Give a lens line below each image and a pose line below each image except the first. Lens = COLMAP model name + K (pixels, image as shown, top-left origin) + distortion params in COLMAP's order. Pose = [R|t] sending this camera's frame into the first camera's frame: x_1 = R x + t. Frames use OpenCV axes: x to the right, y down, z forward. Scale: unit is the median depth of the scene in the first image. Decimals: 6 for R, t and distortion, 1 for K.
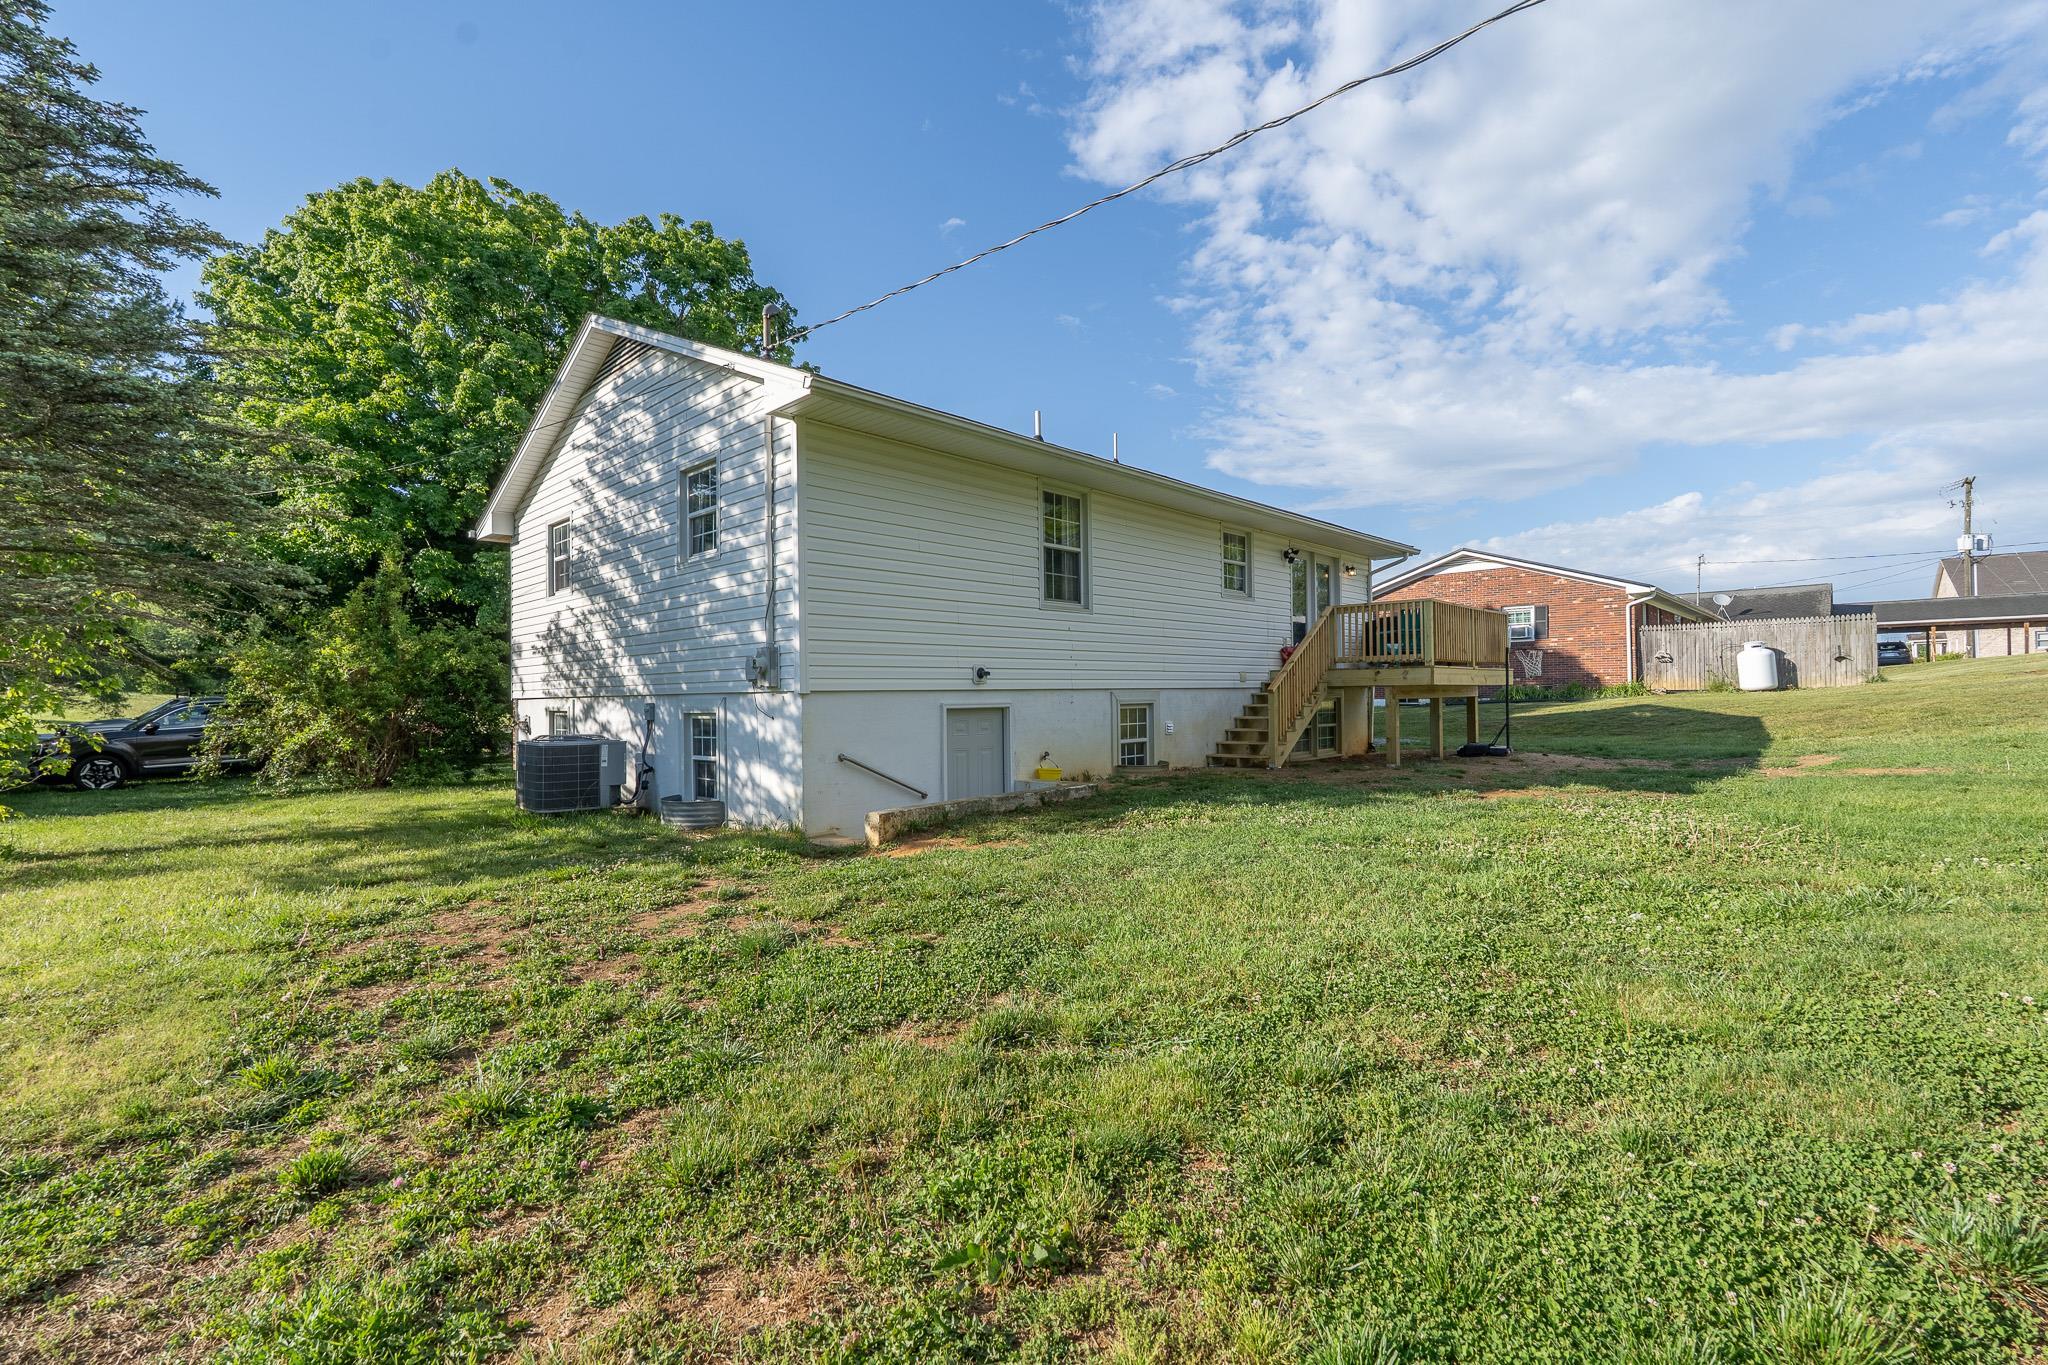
lens RADIAL K [[888.3, 0, 1024.0], [0, 888.3, 682.5], [0, 0, 1]] dist [-0.004666, -0.000579]
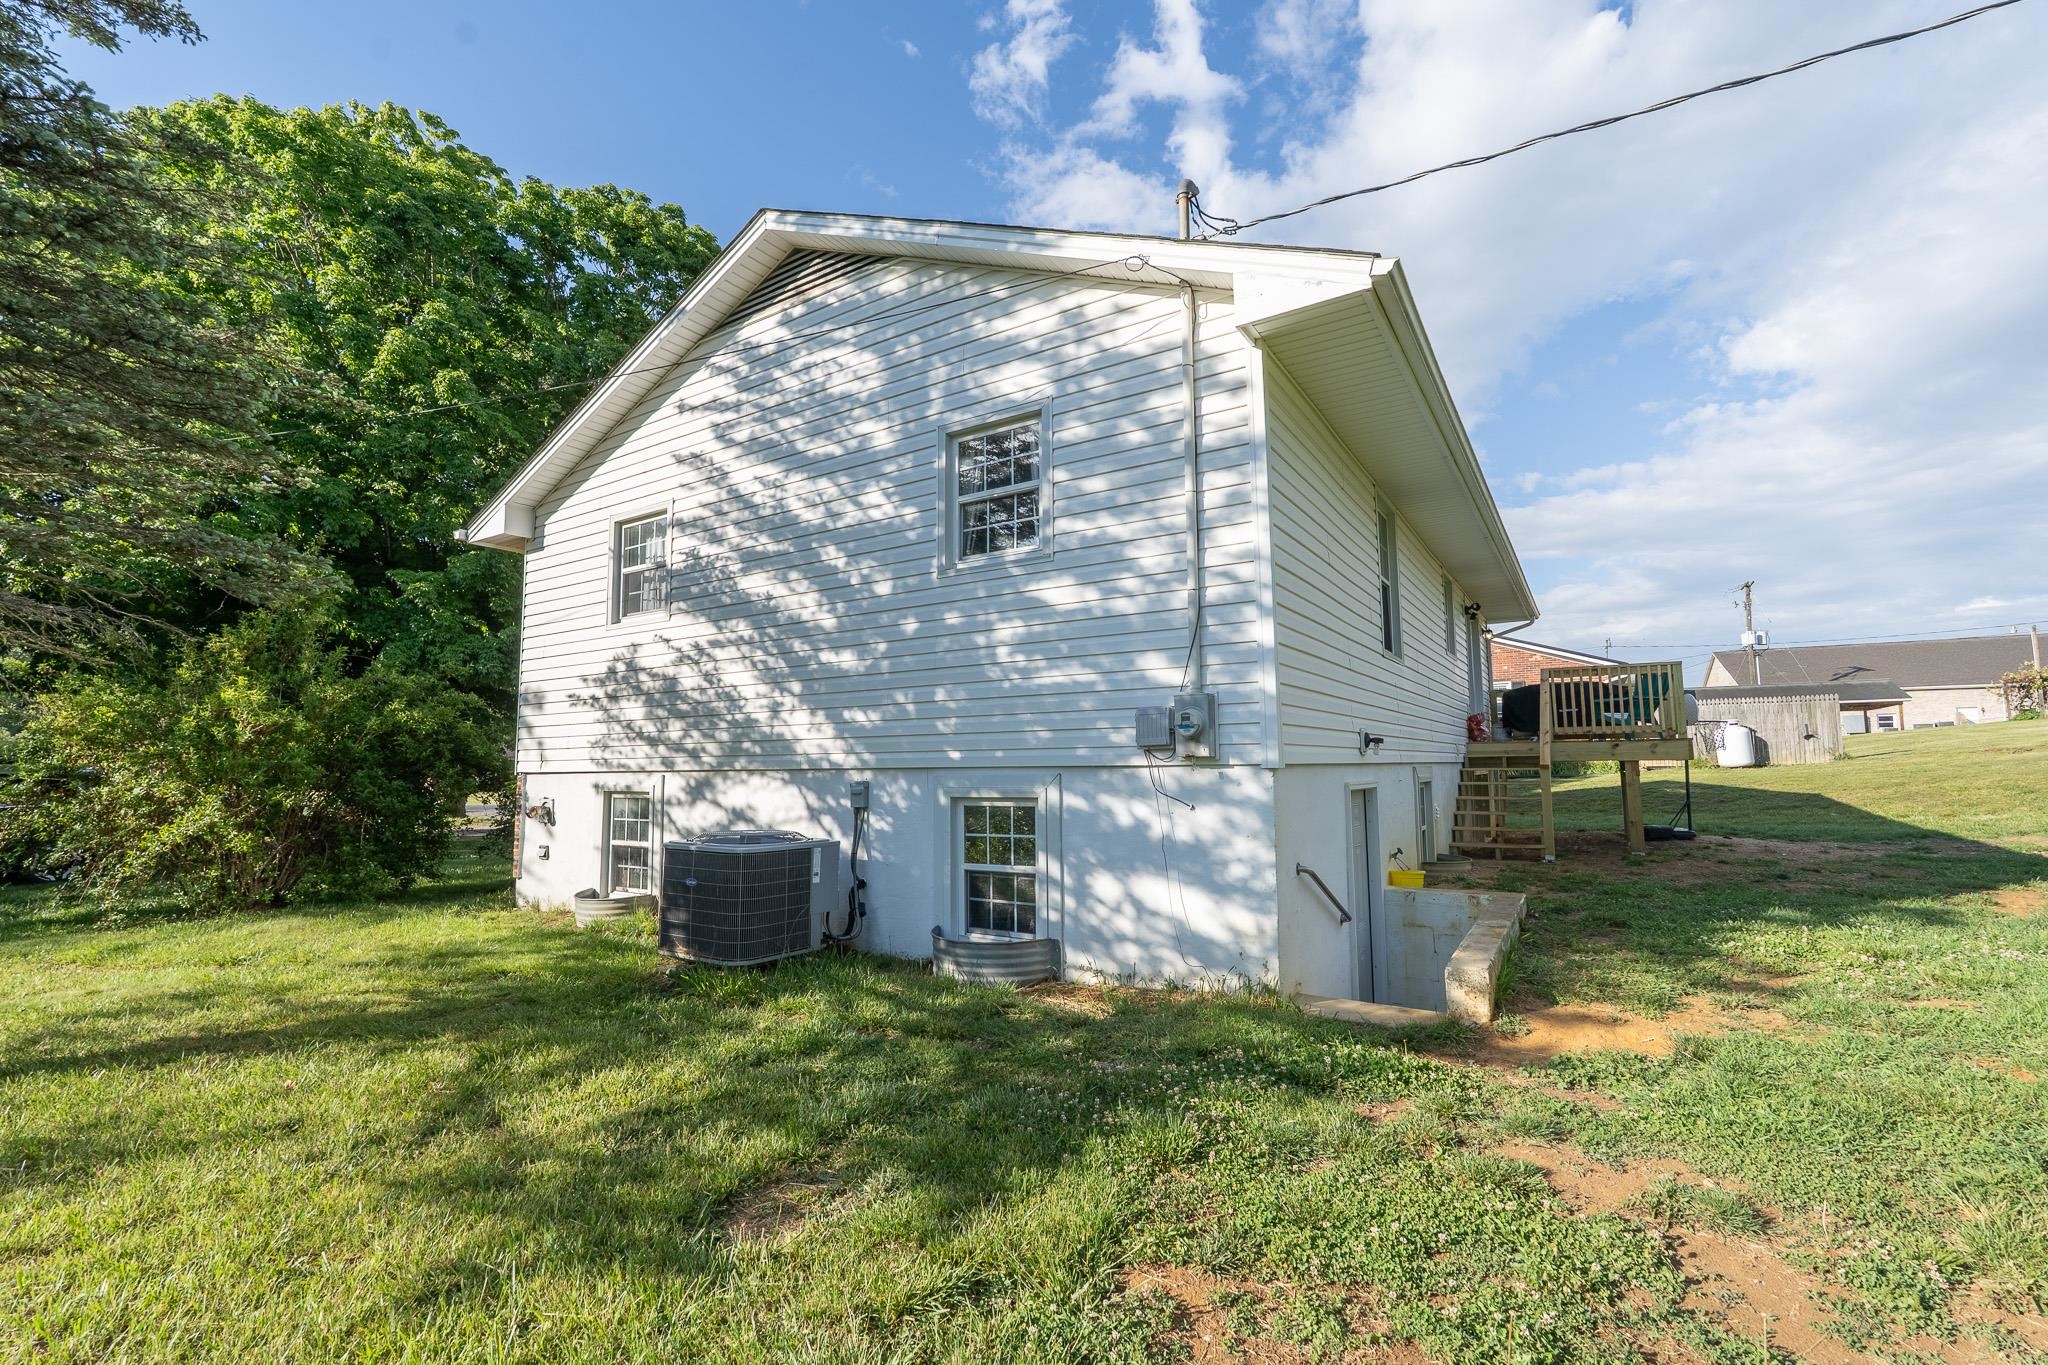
lens RADIAL K [[889.7, 0, 1024.0], [0, 889.7, 682.5], [0, 0, 1]] dist [0.010343, -0.010603]
pose [[0.981977, 0.021428, 0.187784, -0.408265], [-0.005709, 0.996462, -0.083854, 0.006109], [-0.188917, 0.081271, 0.978624, 0.312014]]
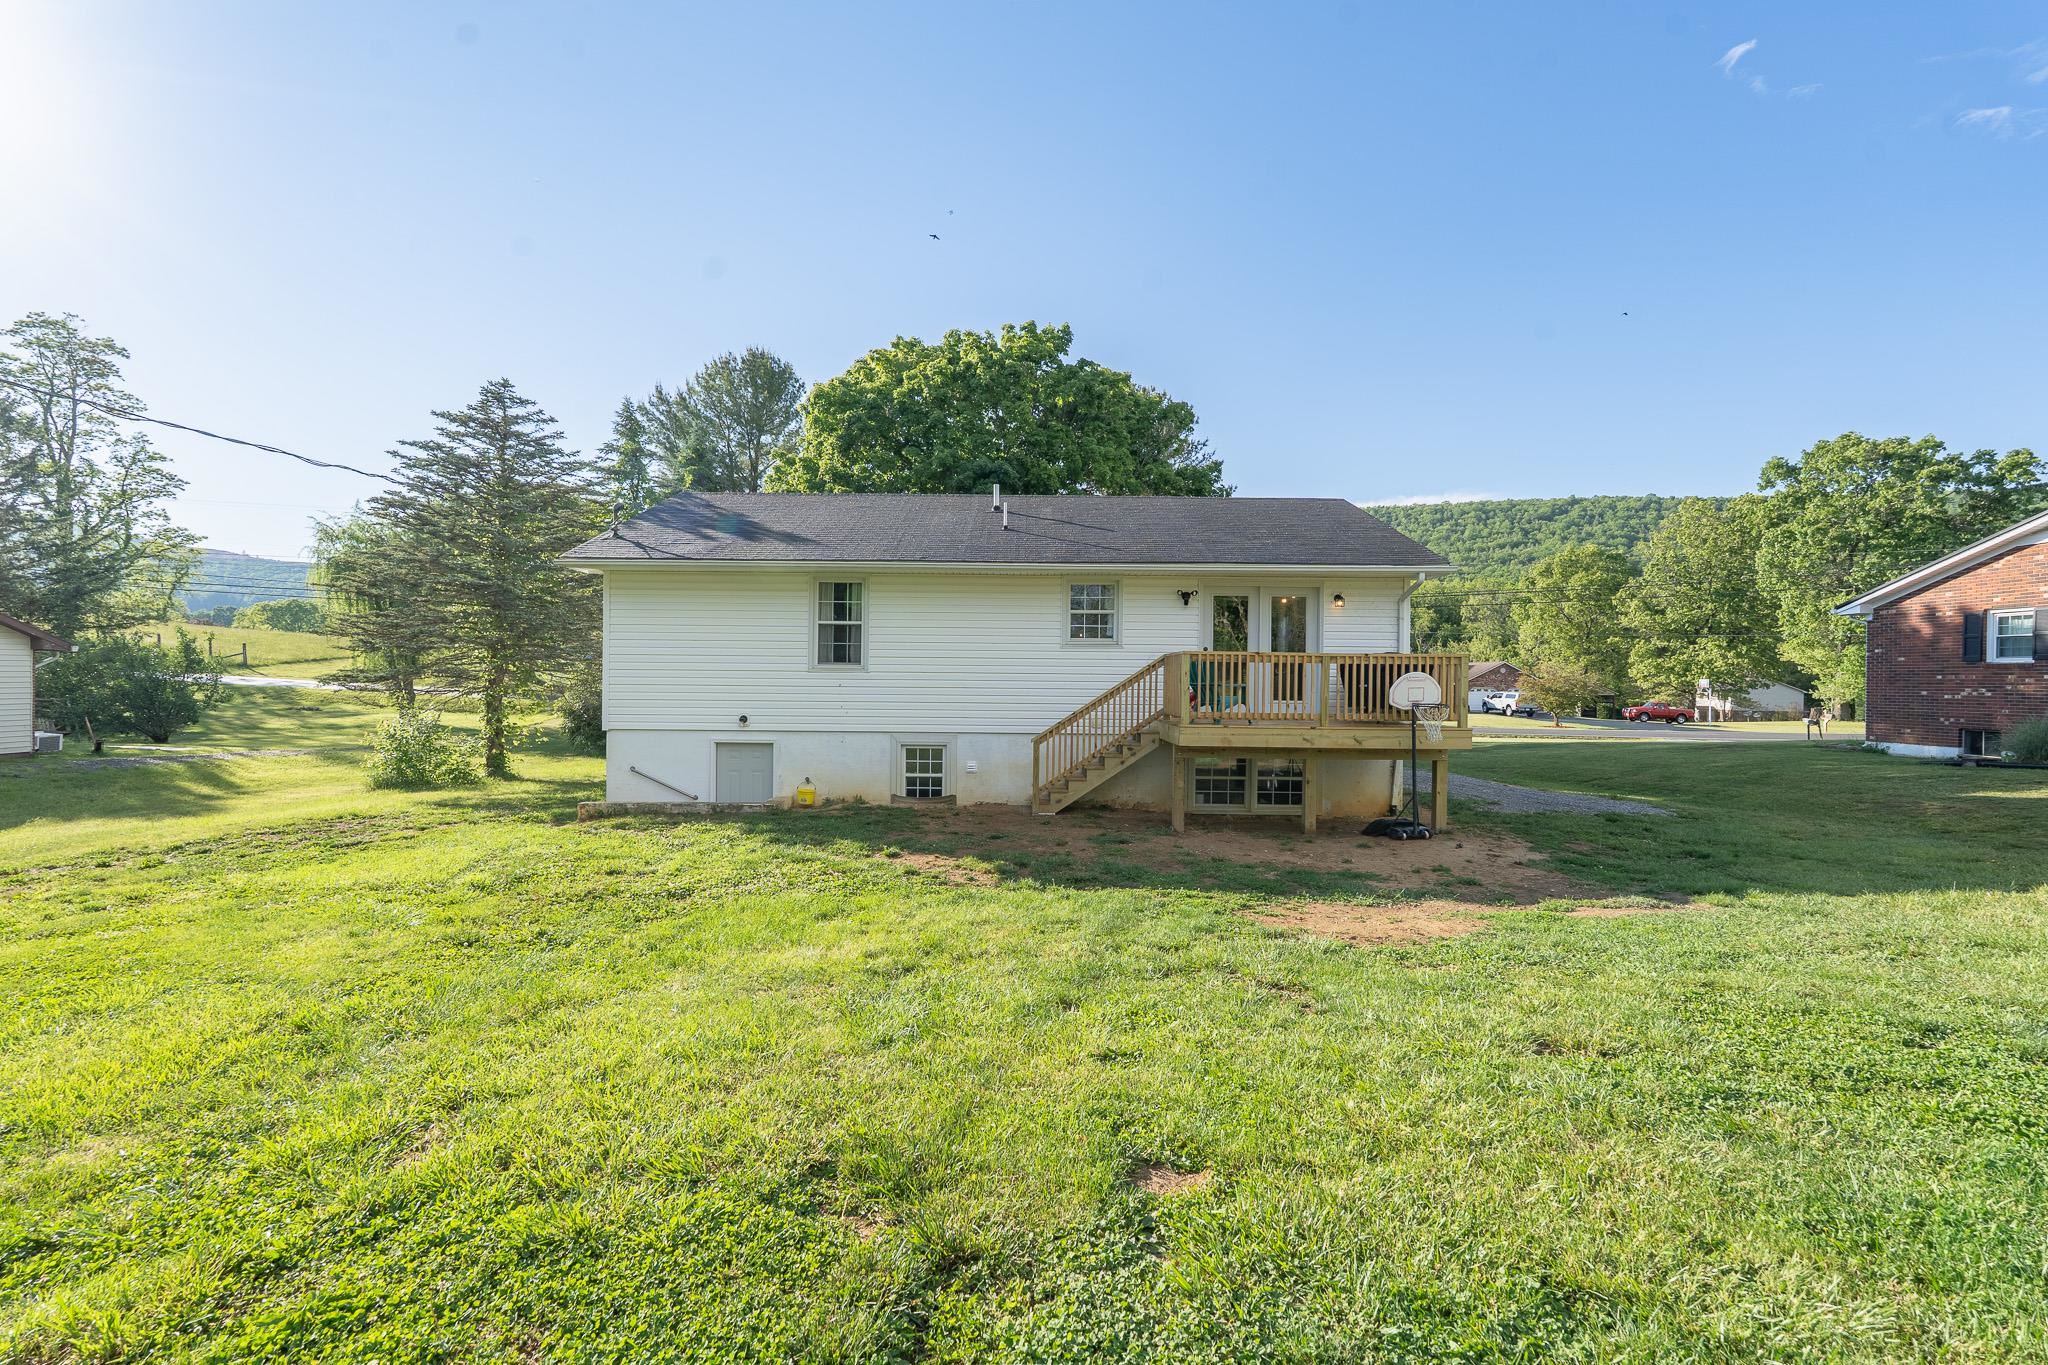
lens RADIAL K [[928.4, 0, 1024.0], [0, 928.4, 682.5], [0, 0, 1]] dist [-0.001462, 0.000247]
pose [[0.635876, 0.023640, -0.771429, 1.196352], [-0.007439, 0.999672, 0.024502, -0.093260], [0.771755, -0.009842, 0.635843, 0.316901]]
